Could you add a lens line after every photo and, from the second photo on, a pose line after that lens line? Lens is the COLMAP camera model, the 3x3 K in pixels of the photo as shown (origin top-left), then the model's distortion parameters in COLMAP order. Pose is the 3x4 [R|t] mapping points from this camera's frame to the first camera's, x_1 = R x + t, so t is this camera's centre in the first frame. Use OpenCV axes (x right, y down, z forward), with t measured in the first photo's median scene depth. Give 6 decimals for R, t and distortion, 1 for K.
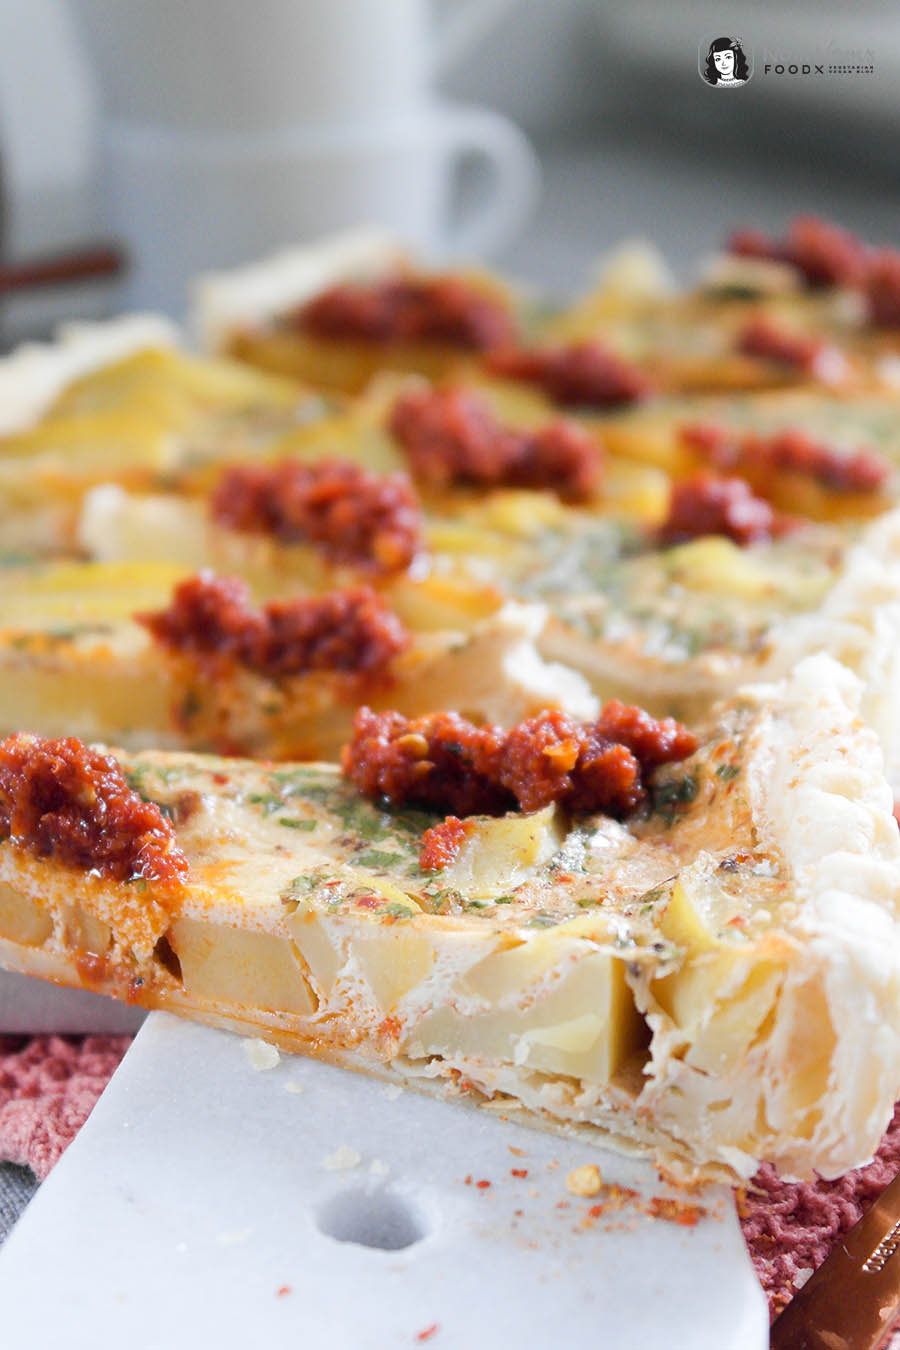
lens RADIAL K [[2550.7, 0, 450.0], [0, 2550.7, 675.0], [0, 0, 1]] dist [0.031114, 0.055111]
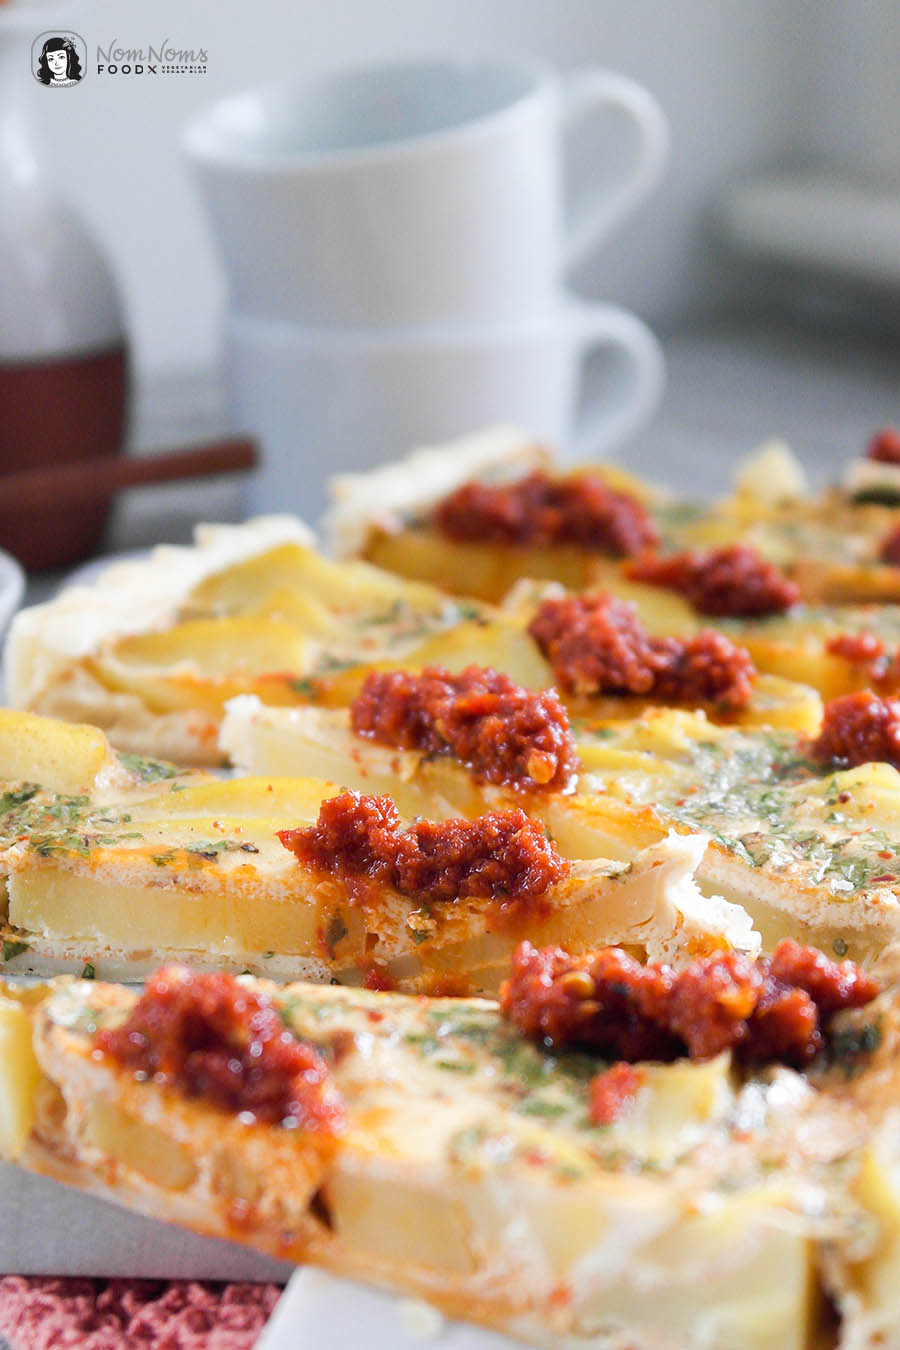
lens RADIAL K [[2550.7, 0, 450.0], [0, 2550.7, 675.0], [0, 0, 1]] dist [0.031114, 0.055111]
pose [[0.999257, 0.015292, -0.035386, -0.029358], [-0.017600, 0.997673, -0.065869, -0.023644], [0.034296, 0.066443, 0.997201, 0.039142]]
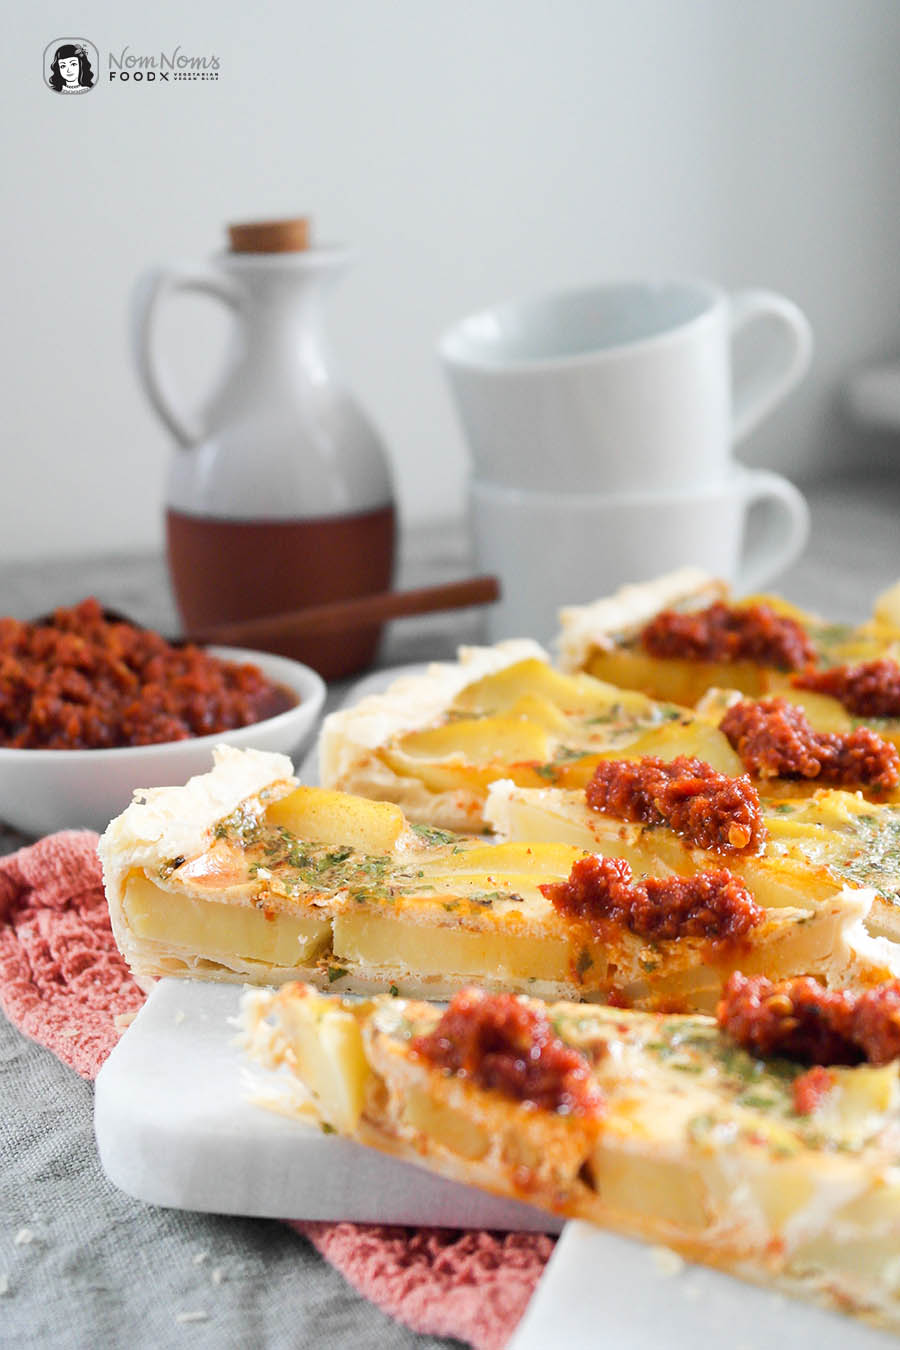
lens RADIAL K [[2026.3, 0, 450.0], [0, 2026.3, 675.0], [0, 0, 1]] dist [-0.017262, 0.059865]
pose [[0.993075, 0.010675, -0.116997, -0.058490], [-0.022819, 0.994424, -0.102957, -0.026477], [0.115245, 0.104914, 0.987781, -0.004026]]
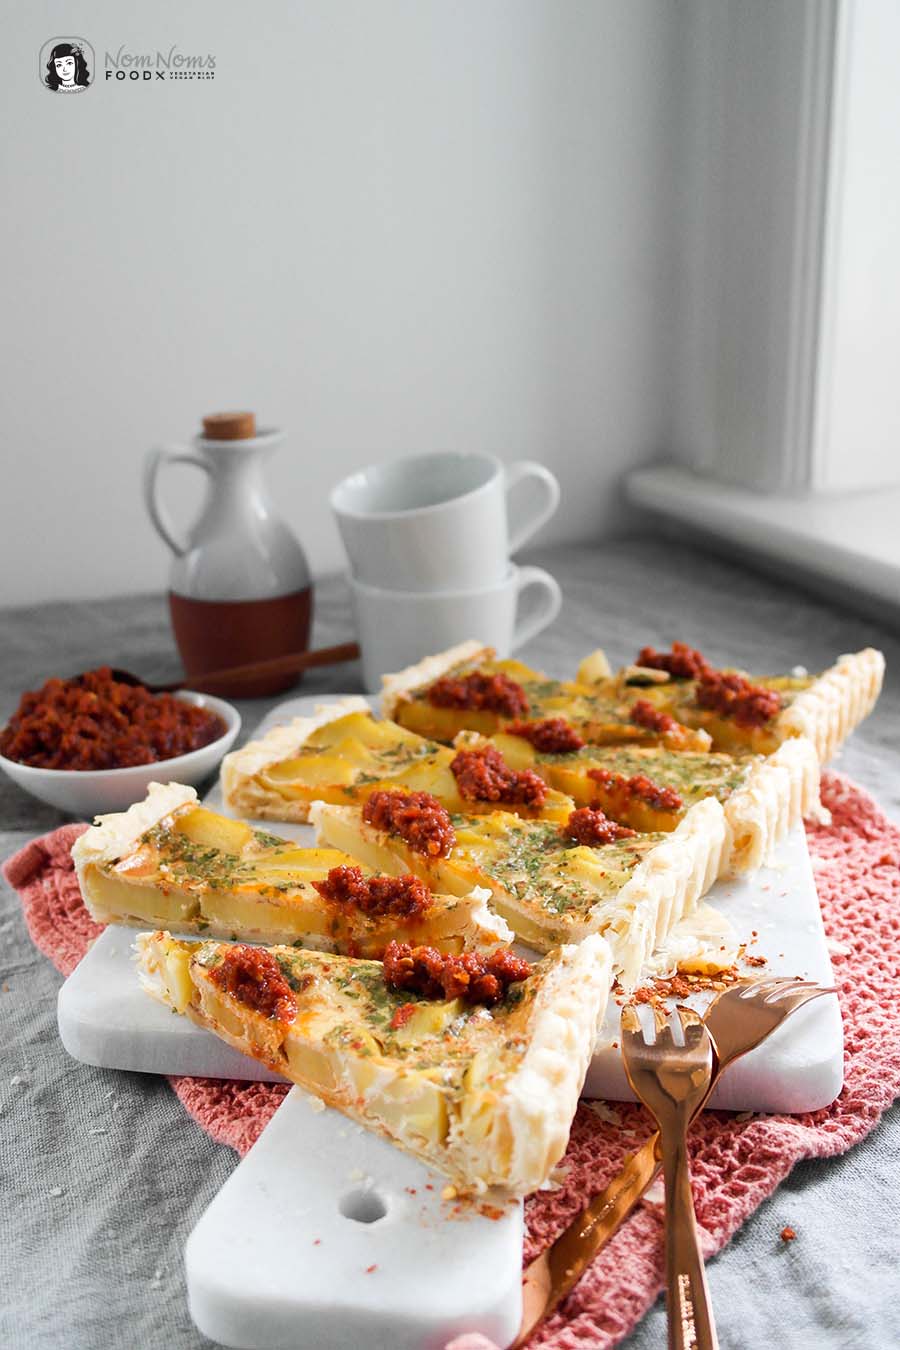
lens RADIAL K [[1323.8, 0, 450.0], [0, 1323.8, 675.0], [0, 0, 1]] dist [-0.022374, 0.007876]
pose [[0.993503, 0.023593, -0.111336, 0.136681], [-0.028799, 0.998554, -0.045391, -0.175282], [0.110105, 0.048302, 0.992746, -0.171606]]
